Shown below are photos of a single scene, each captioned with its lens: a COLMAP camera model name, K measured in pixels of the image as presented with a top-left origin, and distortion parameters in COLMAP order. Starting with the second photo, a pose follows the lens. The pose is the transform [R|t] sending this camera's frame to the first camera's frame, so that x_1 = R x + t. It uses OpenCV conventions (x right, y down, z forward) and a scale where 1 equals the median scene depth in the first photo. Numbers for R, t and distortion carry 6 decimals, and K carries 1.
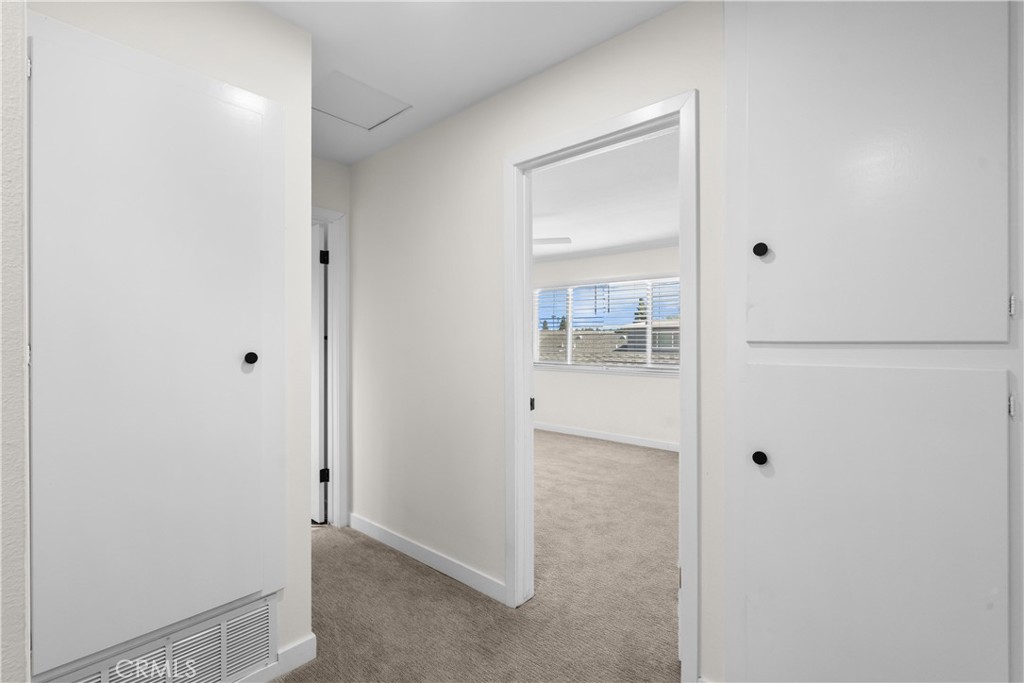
lens RADIAL K [[486.1, 0, 512.0], [0, 486.1, 341.5], [0, 0, 1]] dist [0.021822, 0.000029]
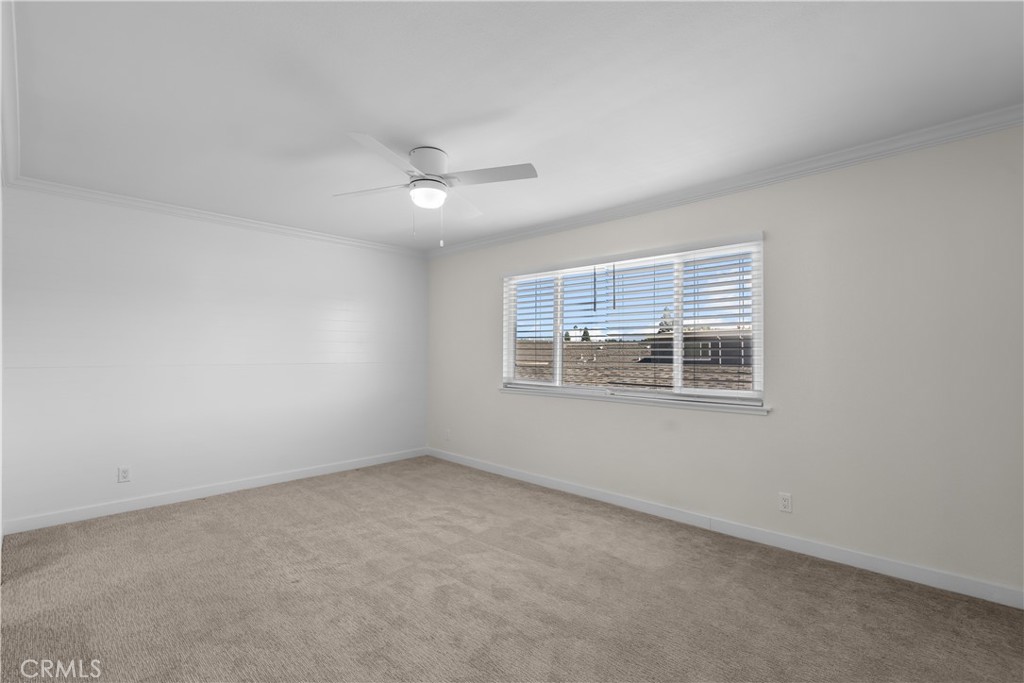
lens RADIAL K [[486.1, 0, 512.0], [0, 486.1, 341.5], [0, 0, 1]] dist [0.021822, 0.000029]
pose [[0.998842, 0.001412, -0.048096, 0.095021], [-0.002532, 0.999727, -0.023225, 0.000823], [0.048050, 0.023320, 0.998573, 0.349740]]
